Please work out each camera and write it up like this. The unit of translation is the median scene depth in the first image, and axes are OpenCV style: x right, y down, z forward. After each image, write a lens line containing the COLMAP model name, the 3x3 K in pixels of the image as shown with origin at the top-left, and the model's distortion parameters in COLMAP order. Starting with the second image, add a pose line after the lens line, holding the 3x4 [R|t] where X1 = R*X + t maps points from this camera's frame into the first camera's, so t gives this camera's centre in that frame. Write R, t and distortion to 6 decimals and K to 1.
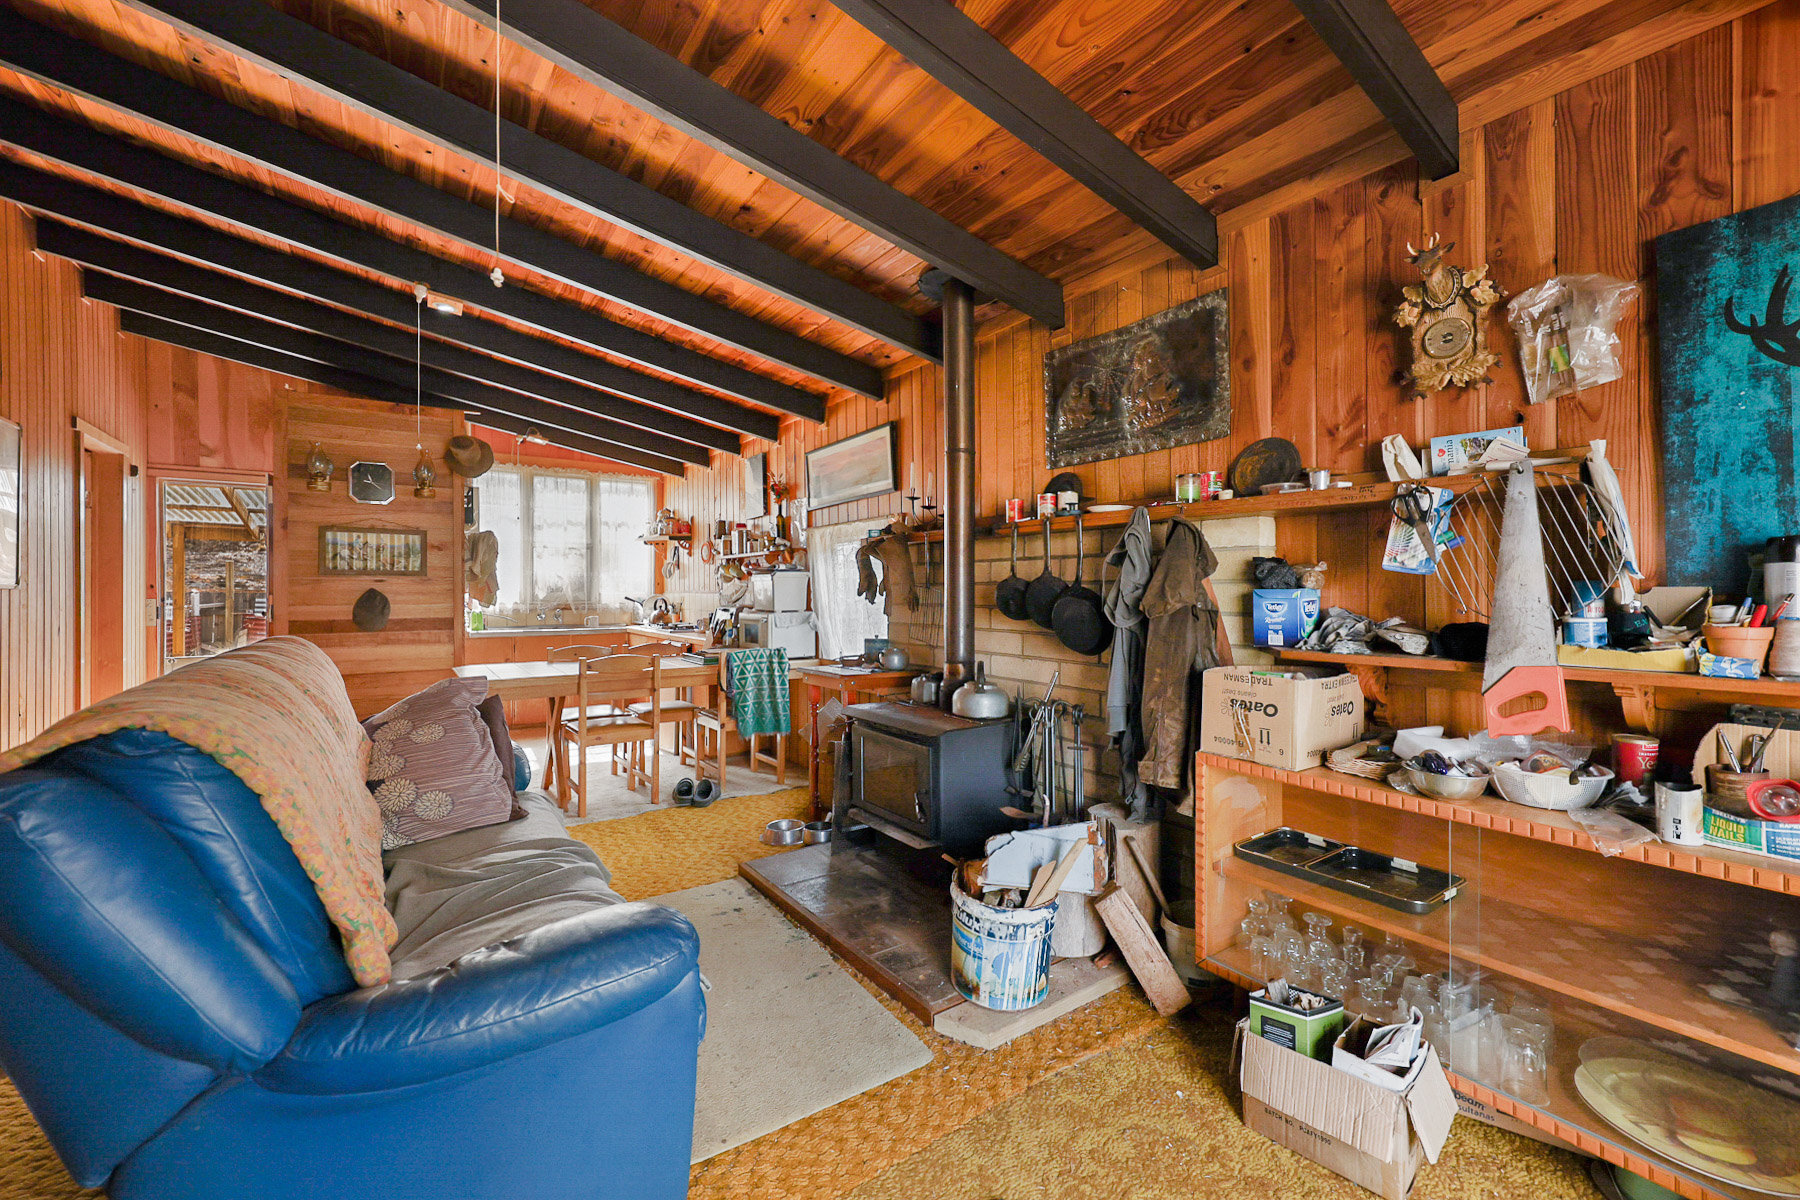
lens RADIAL K [[723.4, 0, 889.7], [0, 723.4, 592.0], [0, 0, 1]] dist [0.000603, 0.000107]
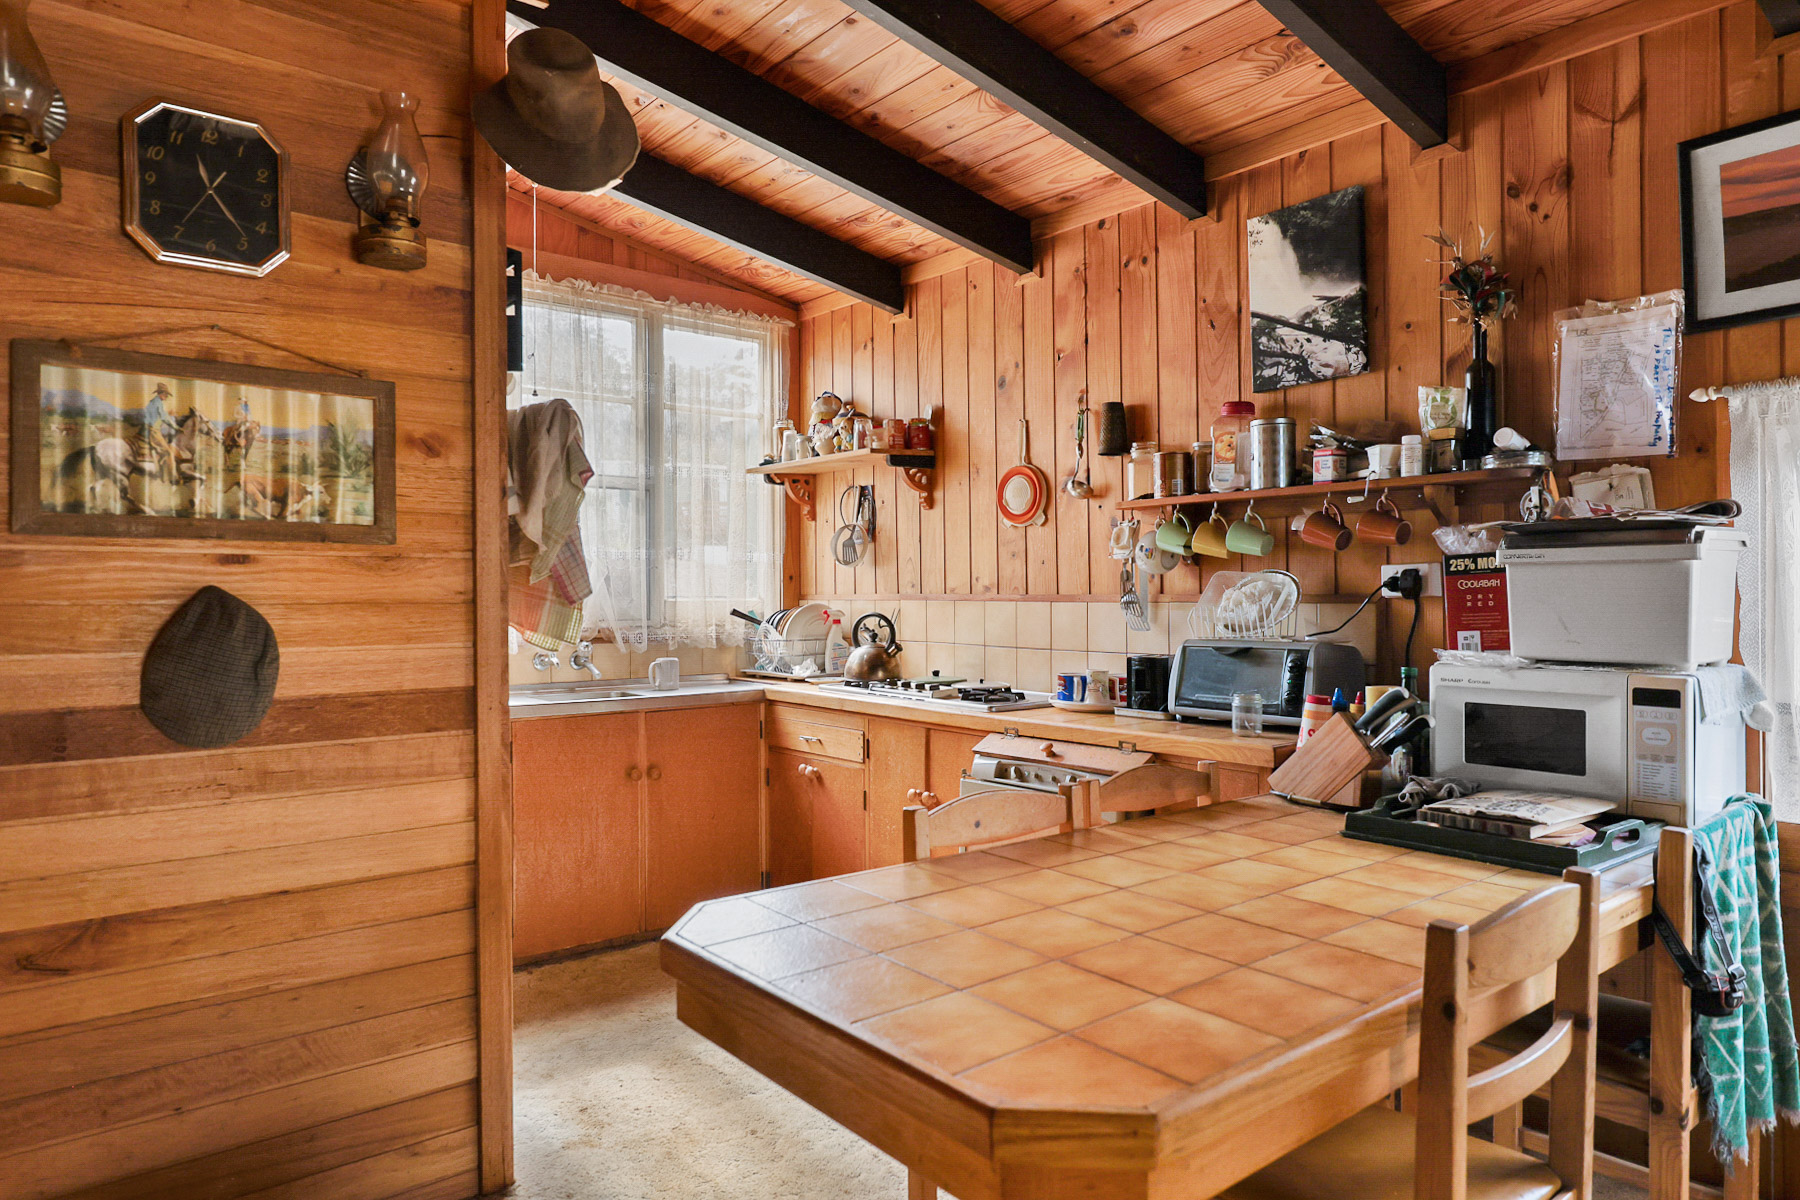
lens RADIAL K [[1109.6, 0, 900.4], [0, 1109.6, 600.2], [0, 0, 1]] dist [0.004972, -0.002577]
pose [[0.996636, -0.001202, 0.081950, -0.476917], [0.000947, 0.999995, 0.003155, -0.001189], [-0.081954, -0.003067, 0.996631, 0.548839]]
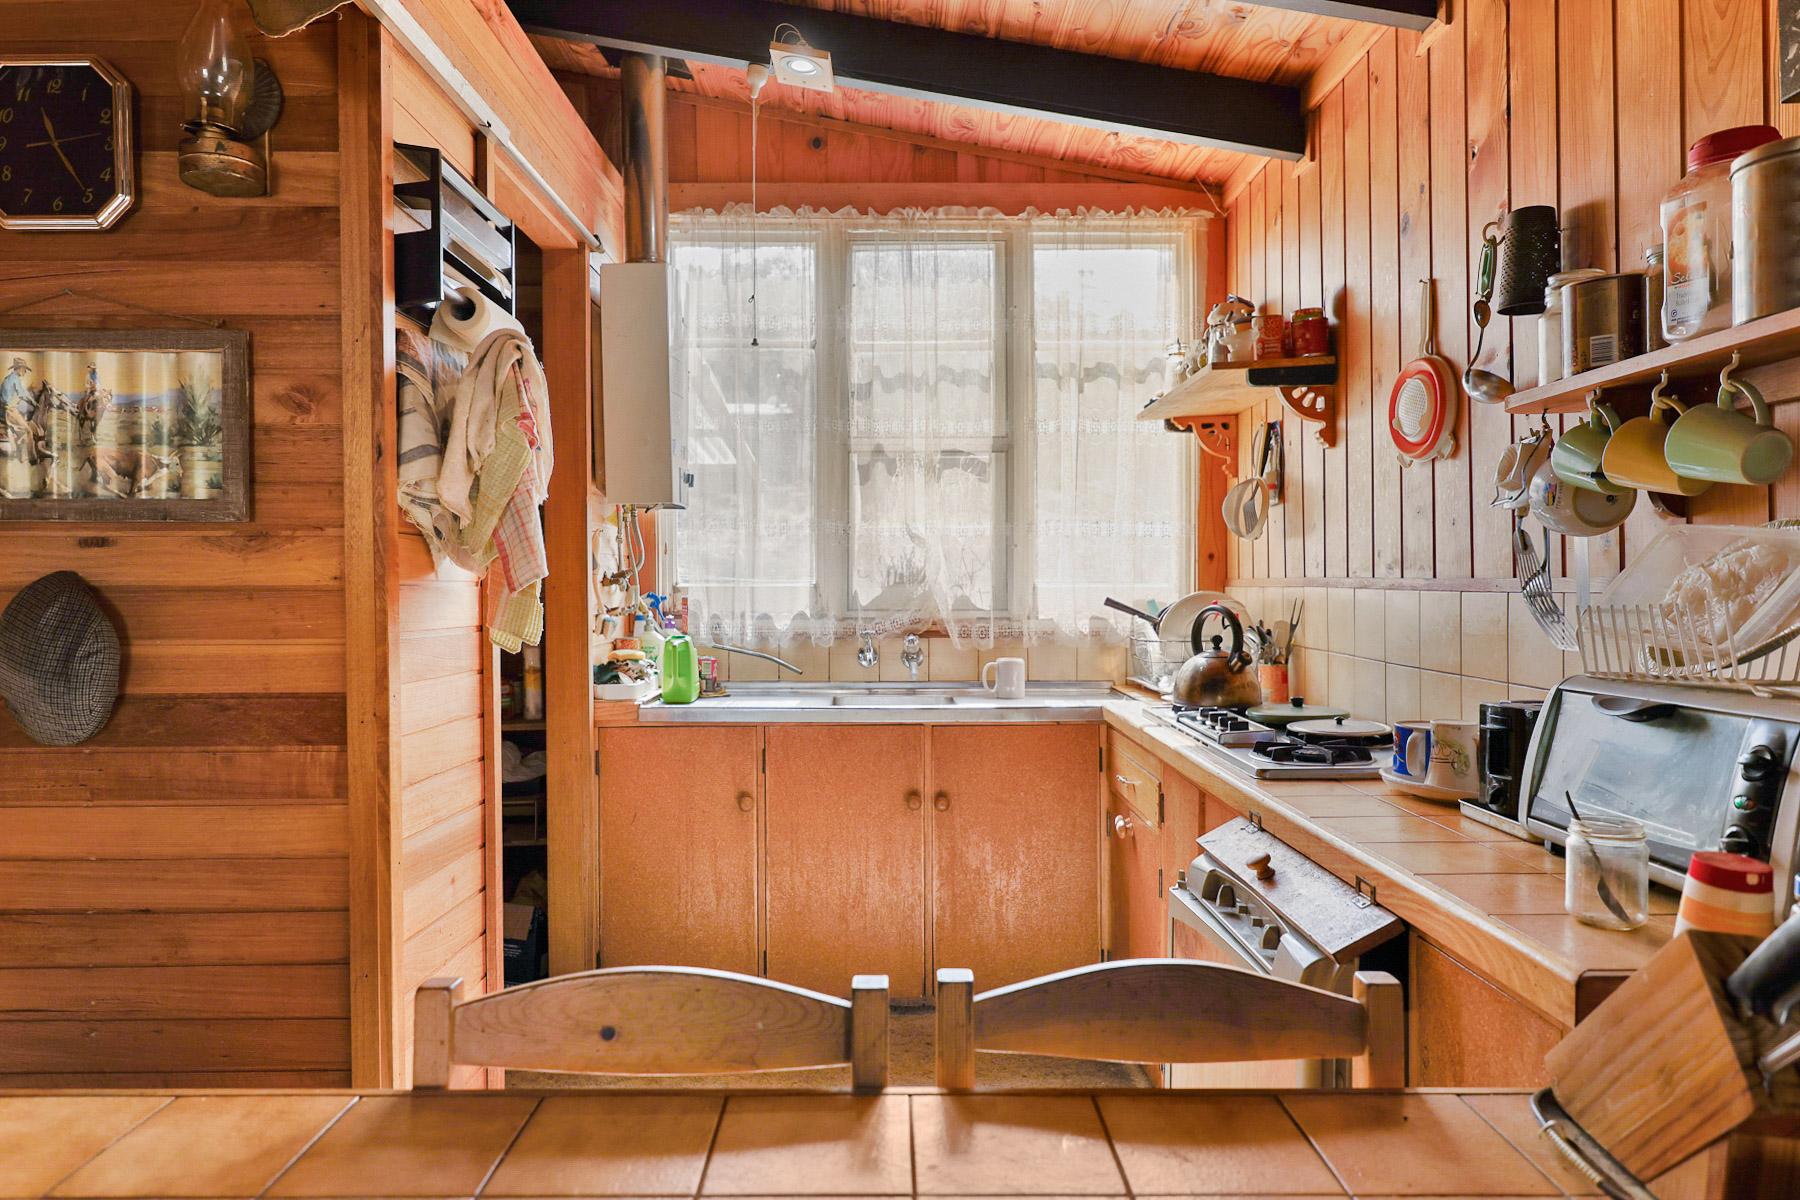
lens RADIAL K [[1109.6, 0, 891.7], [0, 1109.6, 594.4], [0, 0, 1]] dist [0.004972, -0.002577]
pose [[0.827822, 0.005512, -0.560964, -0.255464], [0.000922, 0.999937, 0.011187, -0.001473], [0.560991, -0.009778, 0.827764, 0.812723]]
